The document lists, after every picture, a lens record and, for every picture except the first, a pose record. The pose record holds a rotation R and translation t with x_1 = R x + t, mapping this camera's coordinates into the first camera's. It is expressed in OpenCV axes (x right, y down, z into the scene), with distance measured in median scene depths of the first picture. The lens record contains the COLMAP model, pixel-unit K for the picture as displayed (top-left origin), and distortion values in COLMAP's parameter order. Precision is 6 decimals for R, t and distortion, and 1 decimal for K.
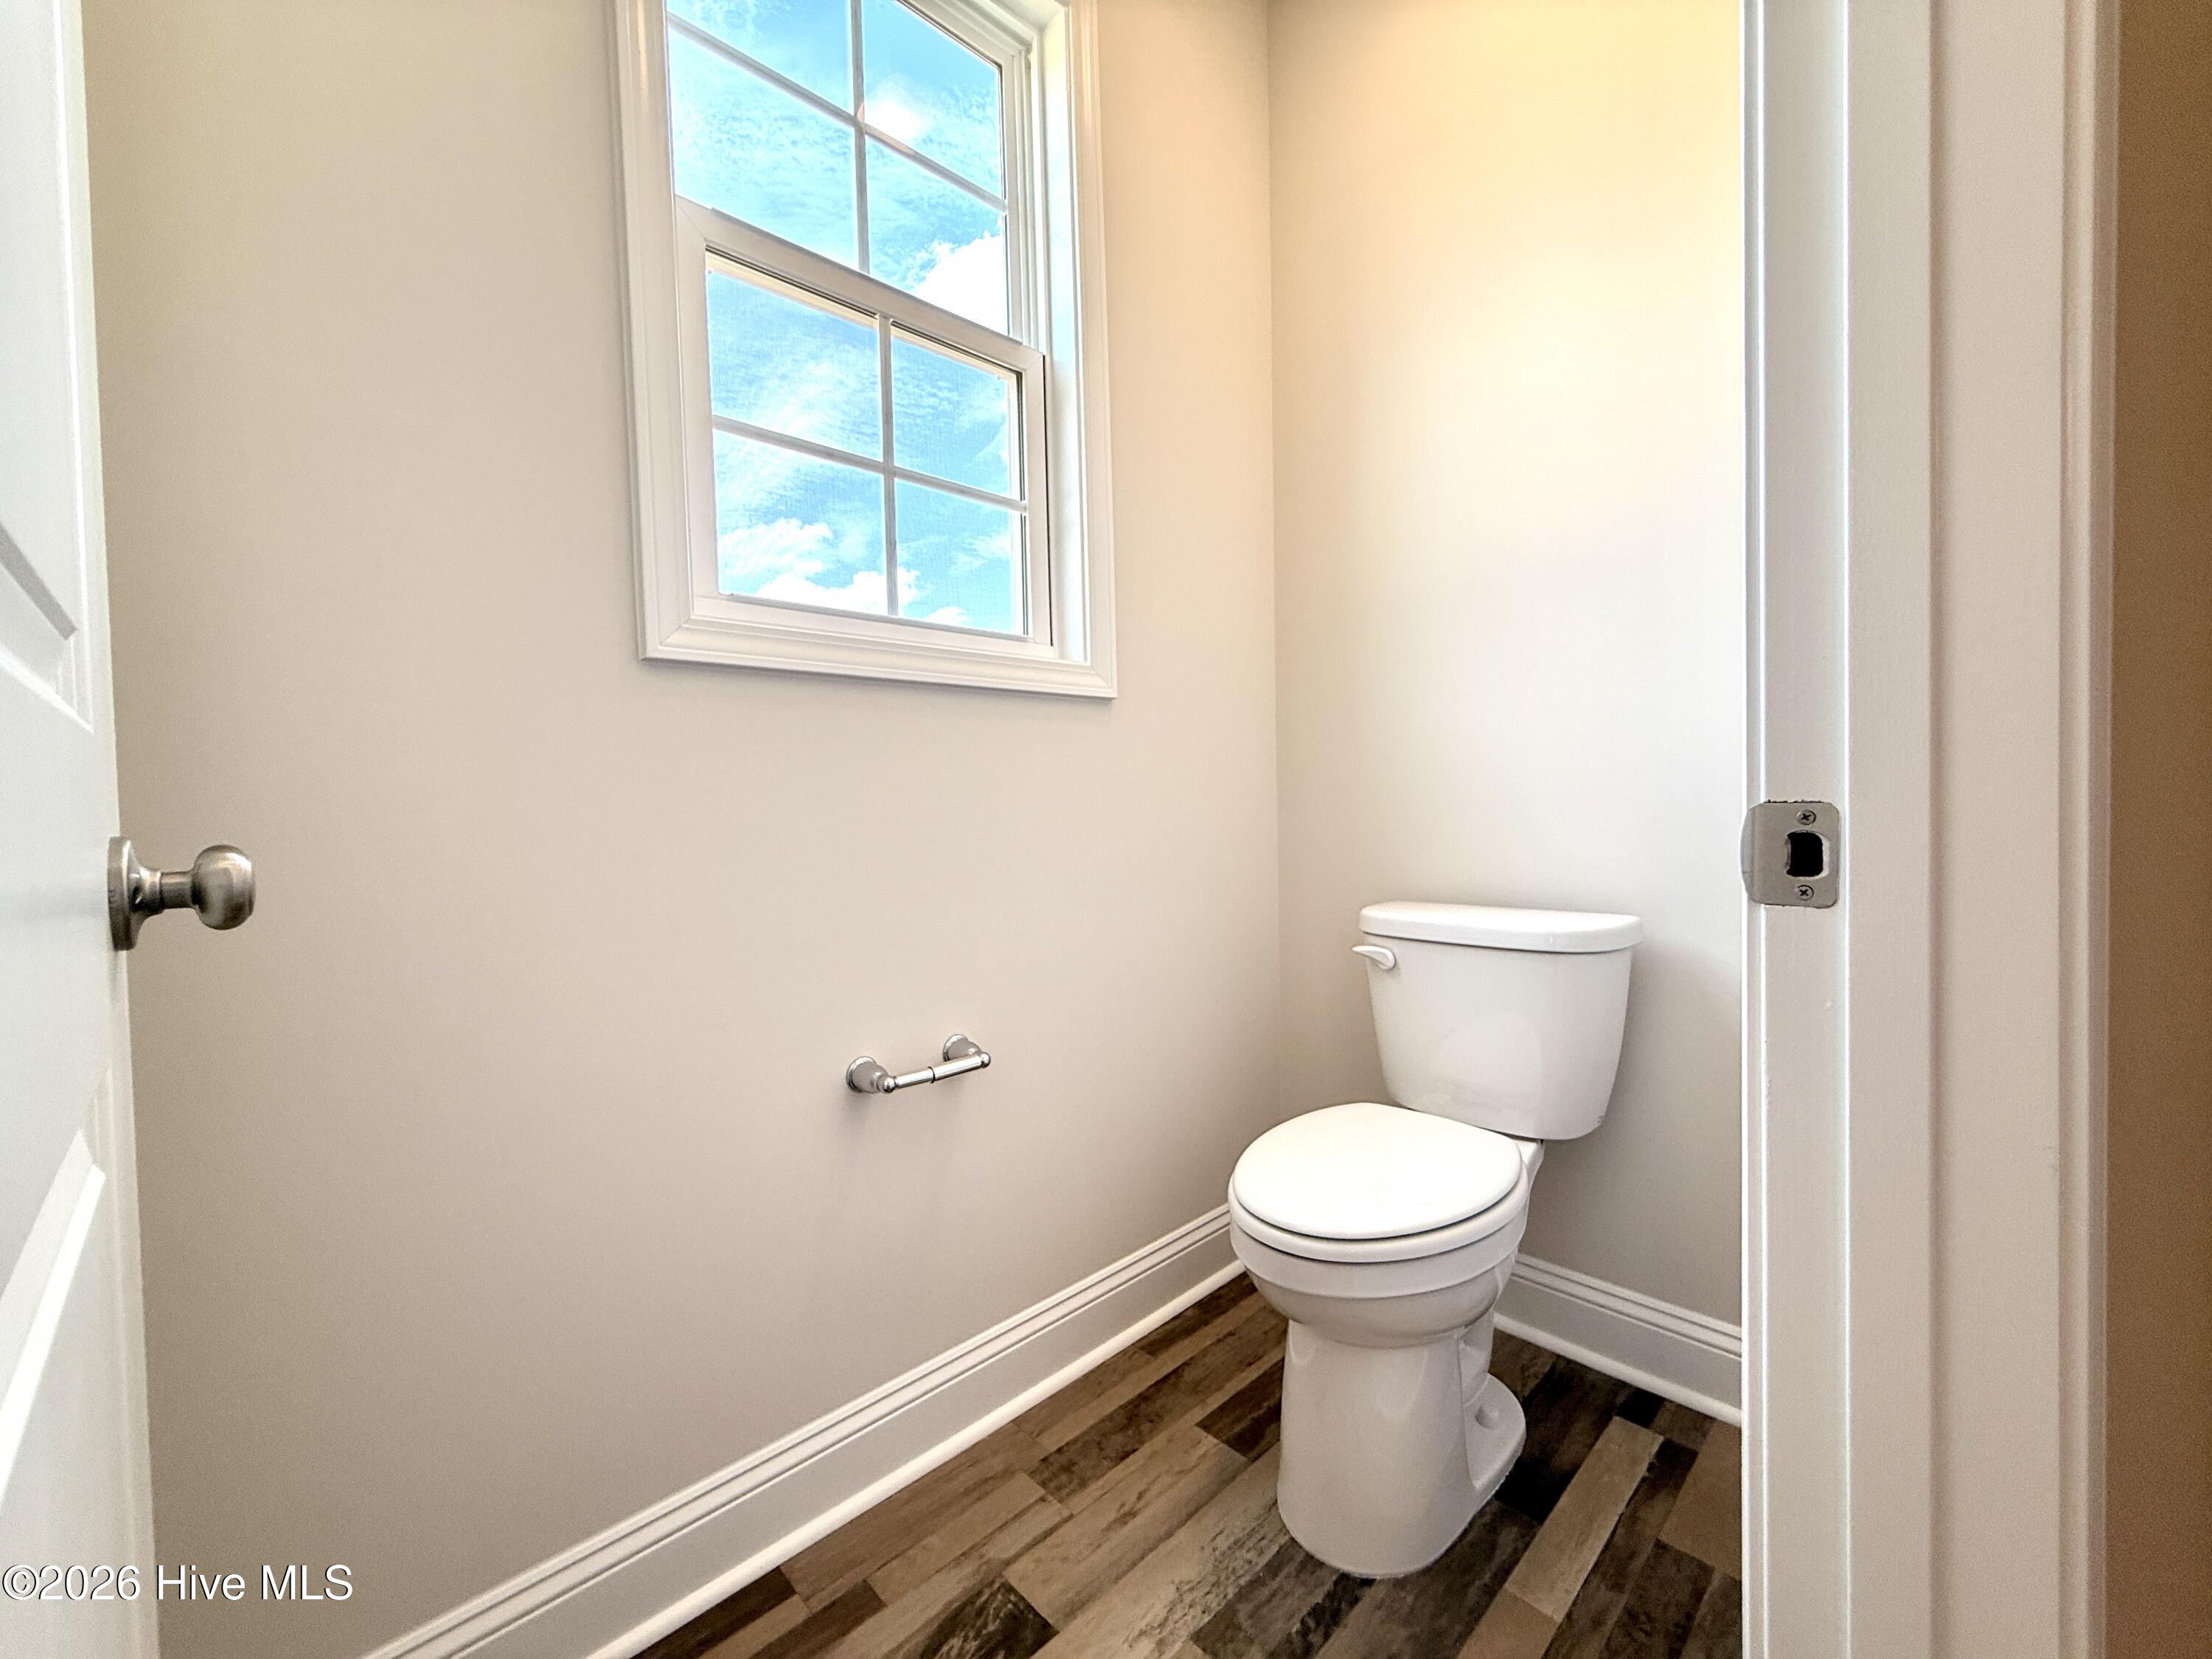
lens RADIAL K [[863.5, 0, 1106.0], [0, 863.5, 829.5], [0, 0, 1]] dist [0.027305, 0.000207]
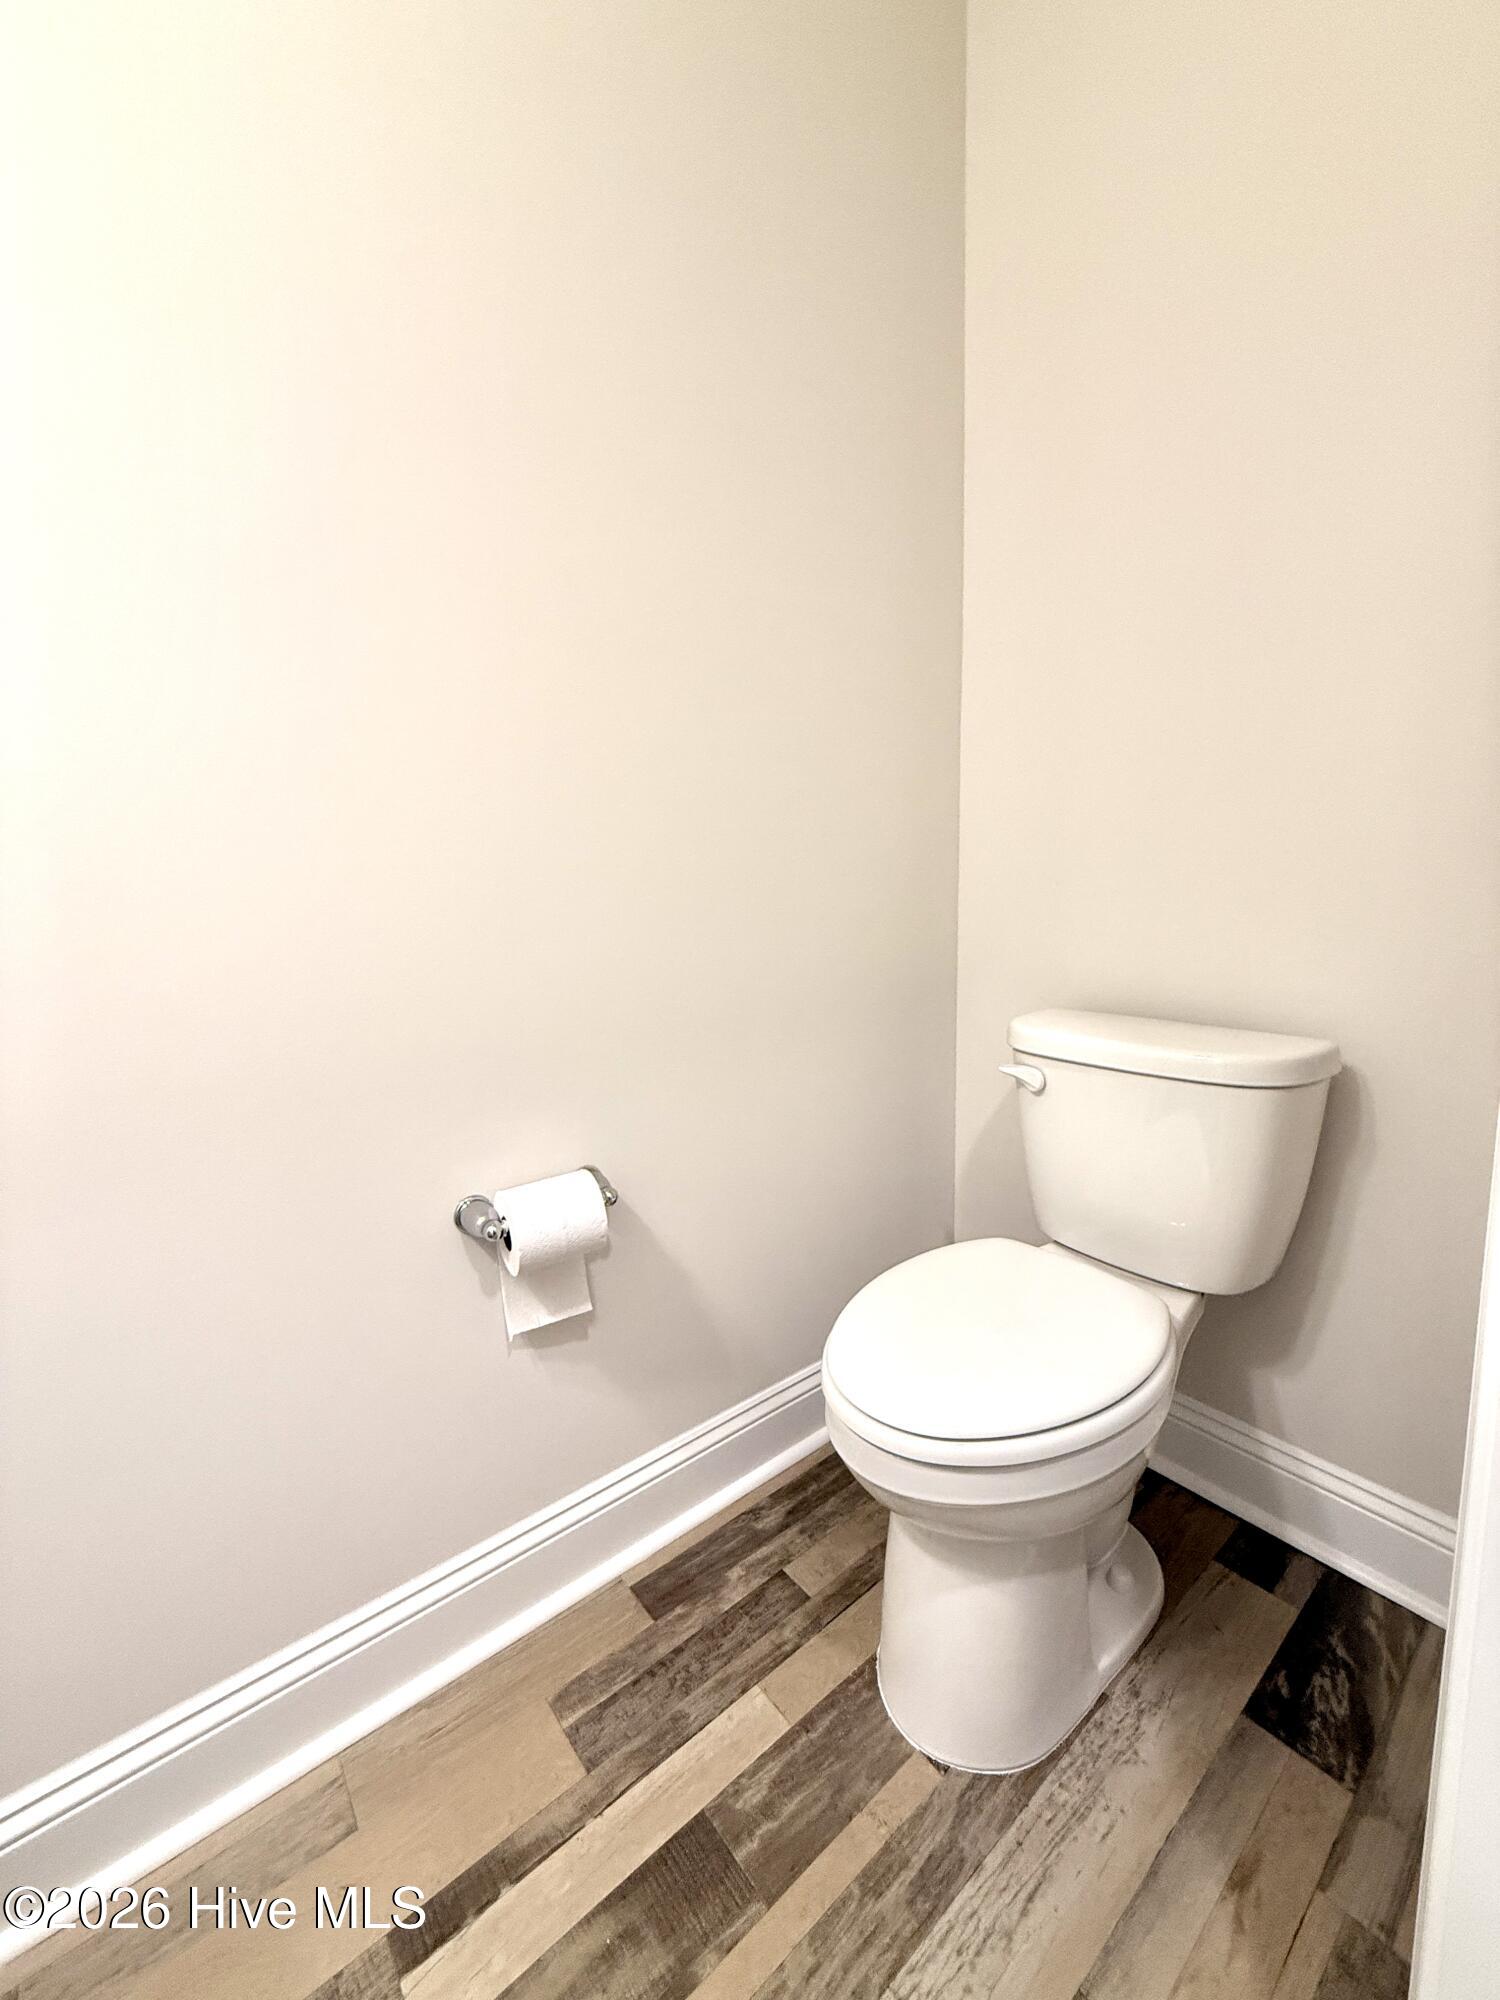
lens RADIAL K [[797.0, 0, 763.9], [0, 797.0, 996.9], [0, 0, 1]] dist [0.001523, 0.000446]
pose [[-0.997443, 0.018304, 0.069080, 0.394122], [0.029424, 0.986092, 0.163576, -0.075756], [-0.065125, 0.165190, -0.984109, 1.691763]]
